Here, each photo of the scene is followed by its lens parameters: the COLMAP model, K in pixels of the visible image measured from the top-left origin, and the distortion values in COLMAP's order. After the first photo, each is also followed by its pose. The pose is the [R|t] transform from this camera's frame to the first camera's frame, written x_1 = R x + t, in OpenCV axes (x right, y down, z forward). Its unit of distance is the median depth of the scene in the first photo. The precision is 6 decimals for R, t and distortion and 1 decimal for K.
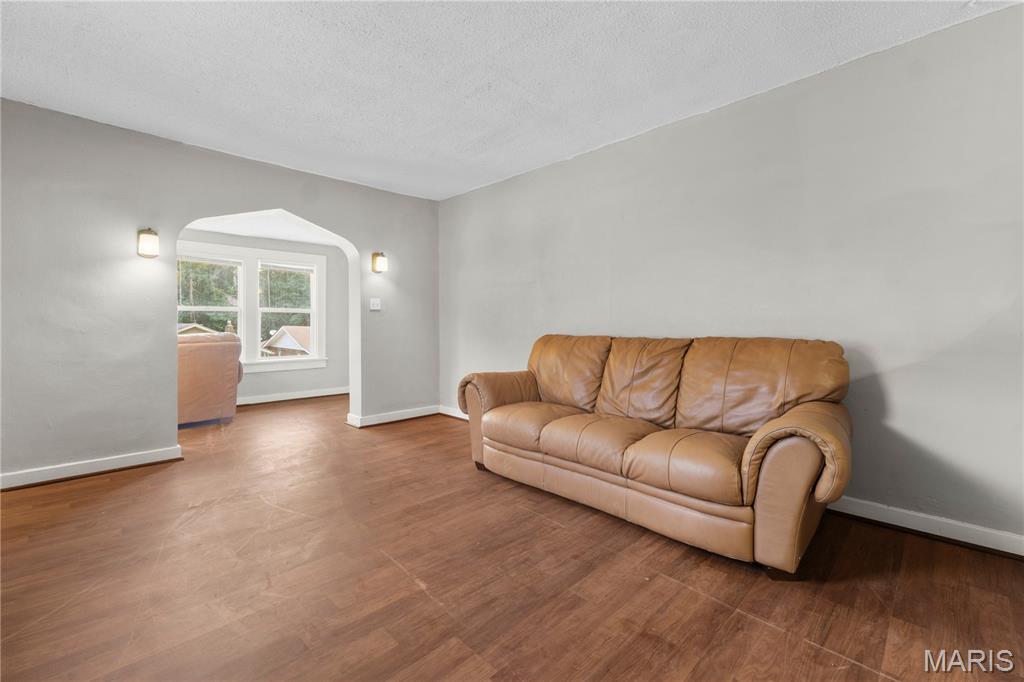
lens RADIAL K [[426.9, 0, 510.3], [0, 426.9, 346.9], [0, 0, 1]] dist [-0.000893, -0.000232]
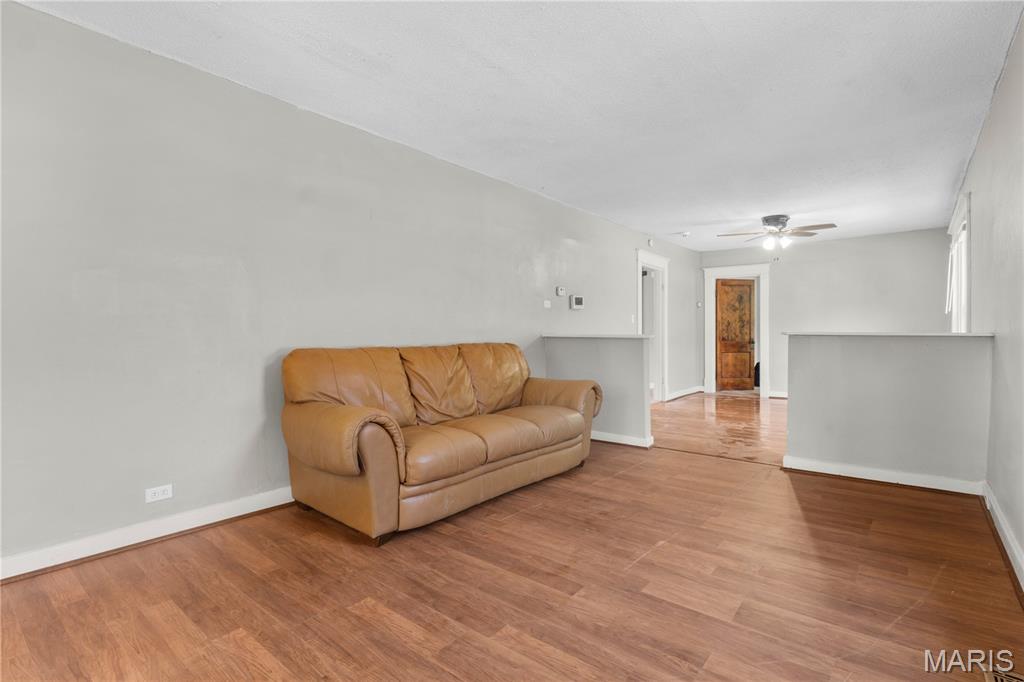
lens RADIAL K [[487.5, 0, 508.2], [0, 487.5, 340.3], [0, 0, 1]] dist [0.003083, 0.000298]
pose [[-0.094961, -0.013873, 0.995384, -1.142332], [0.046001, 0.998774, 0.018309, -0.063896], [-0.994418, 0.047527, -0.094206, 1.117016]]
